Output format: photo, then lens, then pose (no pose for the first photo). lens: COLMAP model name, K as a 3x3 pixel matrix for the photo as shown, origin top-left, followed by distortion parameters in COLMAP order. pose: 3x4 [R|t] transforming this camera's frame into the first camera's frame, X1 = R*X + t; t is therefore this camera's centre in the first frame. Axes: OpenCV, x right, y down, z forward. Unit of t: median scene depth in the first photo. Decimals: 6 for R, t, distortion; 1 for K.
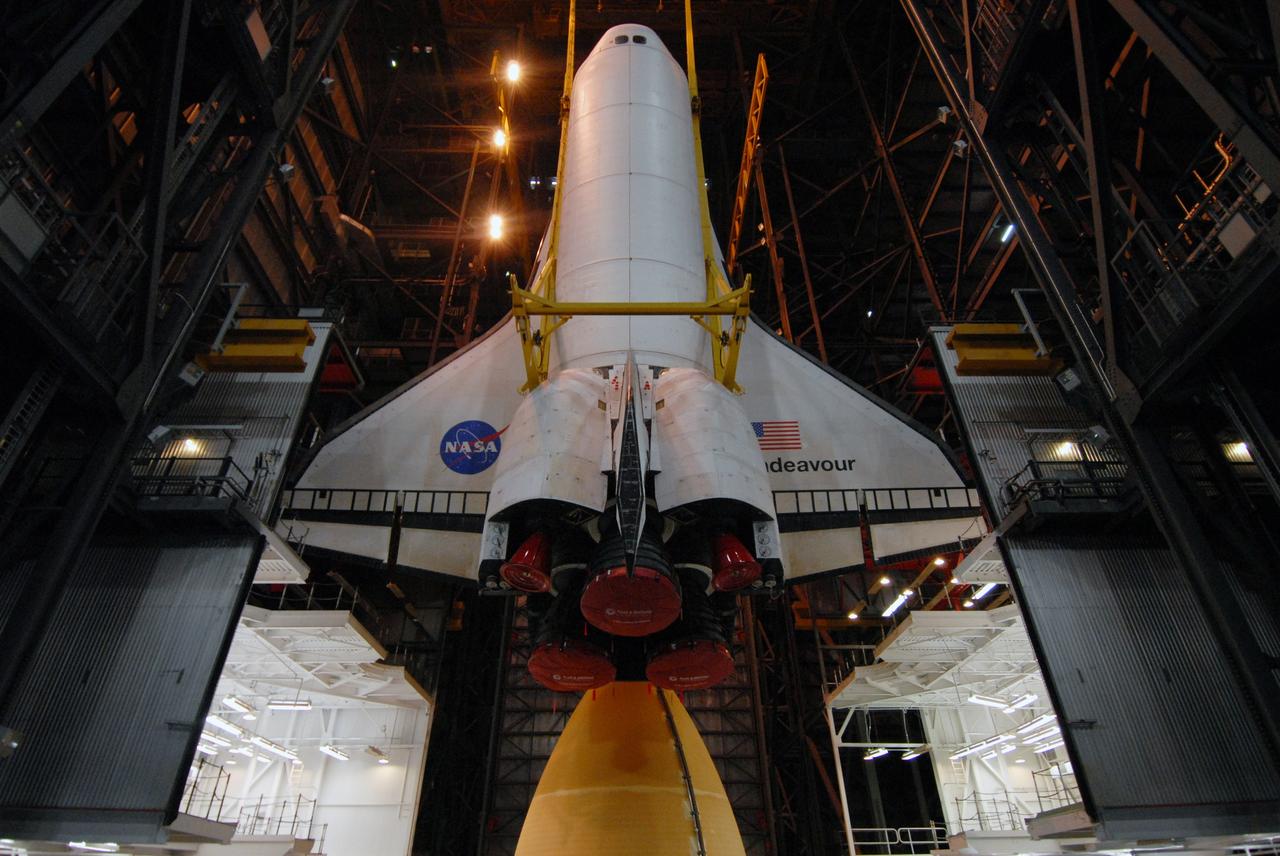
lens RADIAL K [[674.3, 0, 636.3], [0, 674.3, 436.1], [0, 0, 1]] dist [0.045796, -0.050253]
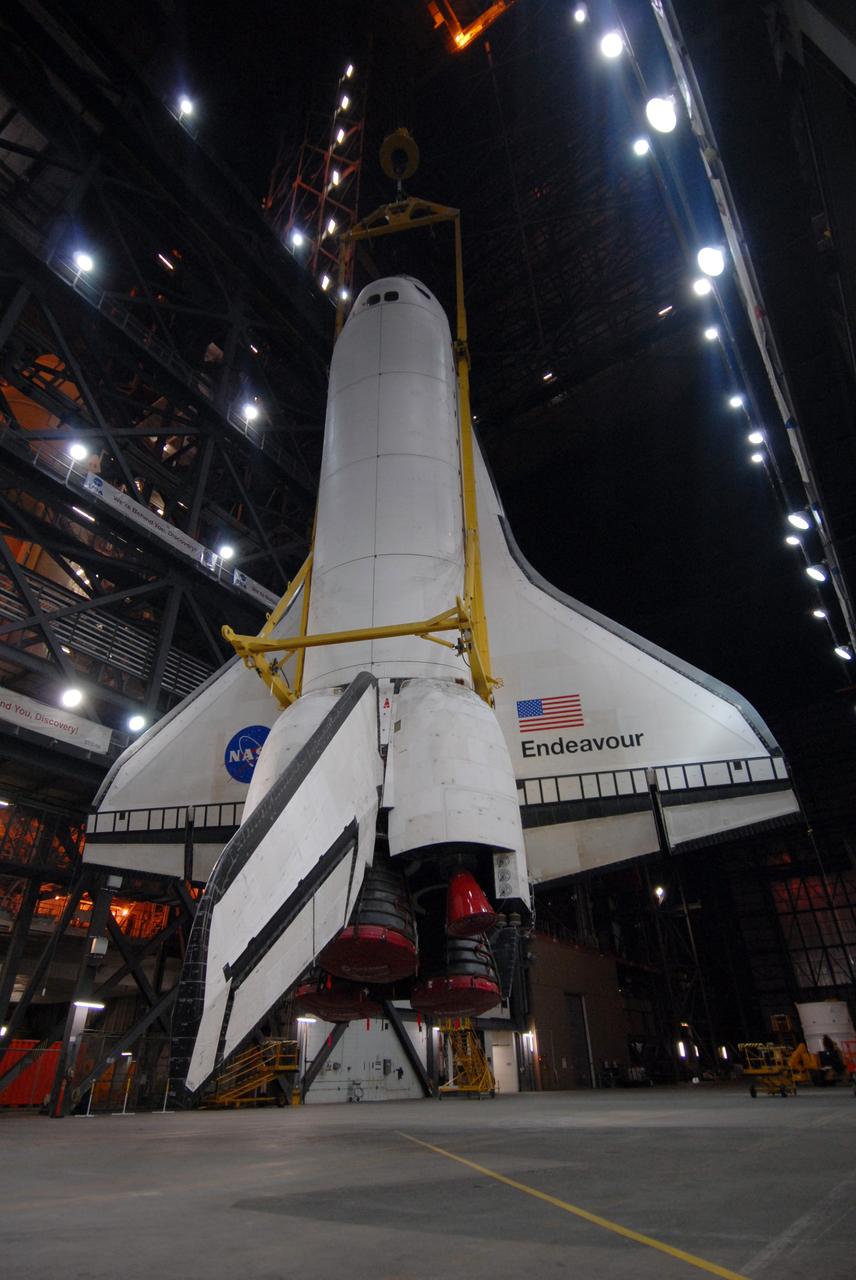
lens RADIAL K [[670.0, 0, 420.5], [0, 670.0, 637.2], [0, 0, 1]] dist [0.047762, -0.049914]
pose [[0.979154, -0.115825, -0.166857, 0.199379], [0.121198, 0.992377, 0.022353, -0.156737], [0.162996, -0.042110, 0.985728, 0.051335]]
